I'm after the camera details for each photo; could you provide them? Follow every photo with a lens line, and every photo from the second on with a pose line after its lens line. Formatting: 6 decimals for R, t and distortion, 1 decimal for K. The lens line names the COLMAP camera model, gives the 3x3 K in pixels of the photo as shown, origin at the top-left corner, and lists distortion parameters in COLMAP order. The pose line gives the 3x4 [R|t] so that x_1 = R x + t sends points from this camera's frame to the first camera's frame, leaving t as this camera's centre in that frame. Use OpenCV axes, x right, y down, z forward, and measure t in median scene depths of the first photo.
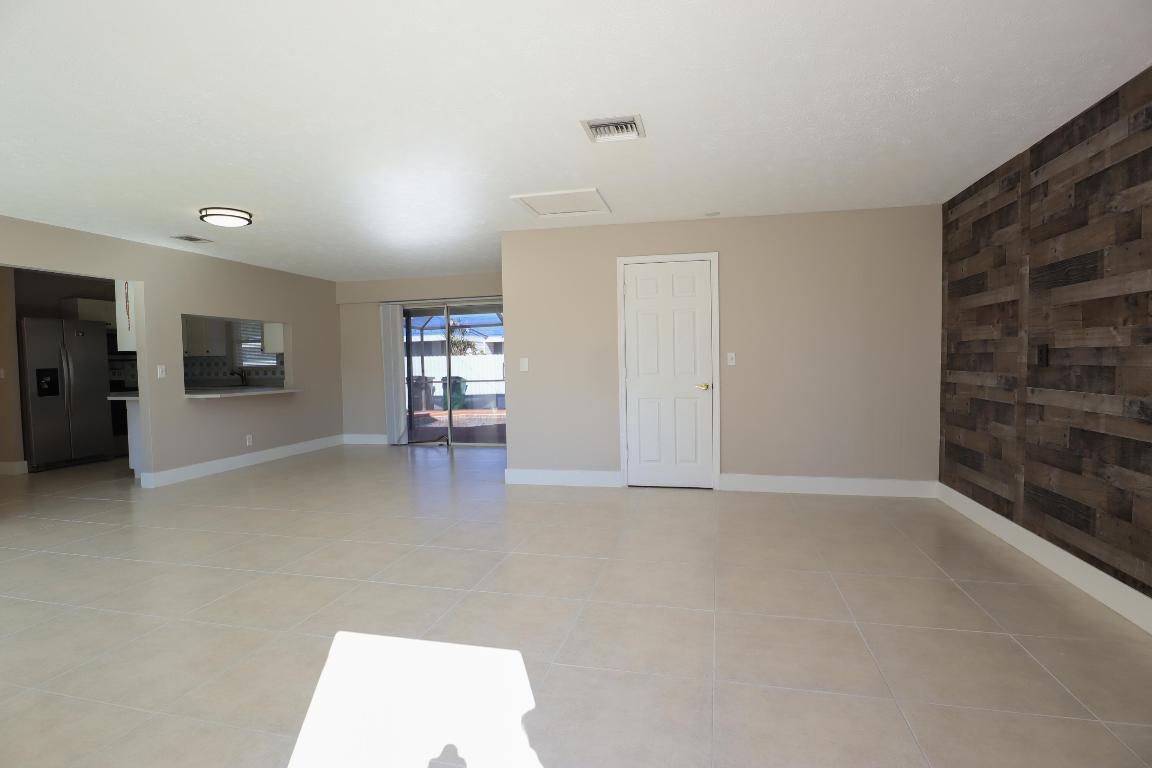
lens RADIAL K [[583.5, 0, 576.0], [0, 583.5, 384.0], [0, 0, 1]] dist [-0.047197, 0.015326]
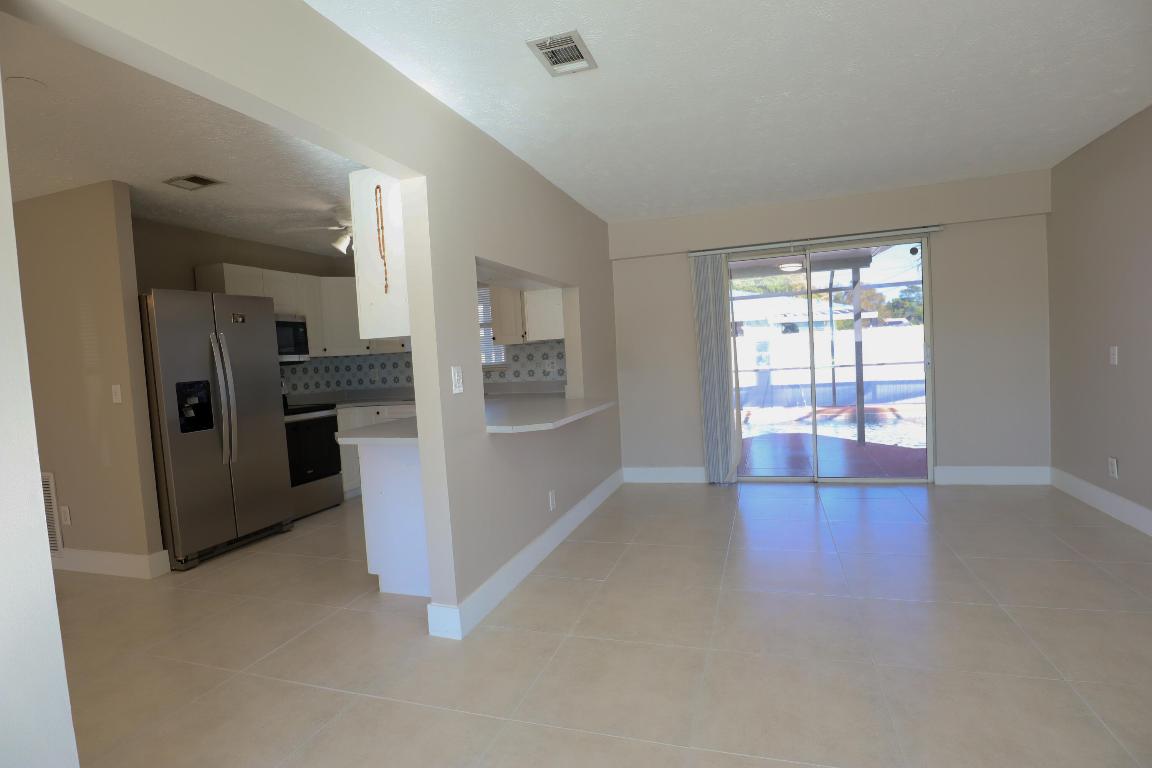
lens RADIAL K [[583.5, 0, 576.0], [0, 583.5, 384.0], [0, 0, 1]] dist [-0.047197, 0.015326]
pose [[0.996080, -0.036056, -0.080772, -0.665769], [0.037126, 0.999241, 0.011779, -0.022251], [0.080286, -0.014732, 0.996663, 0.610062]]
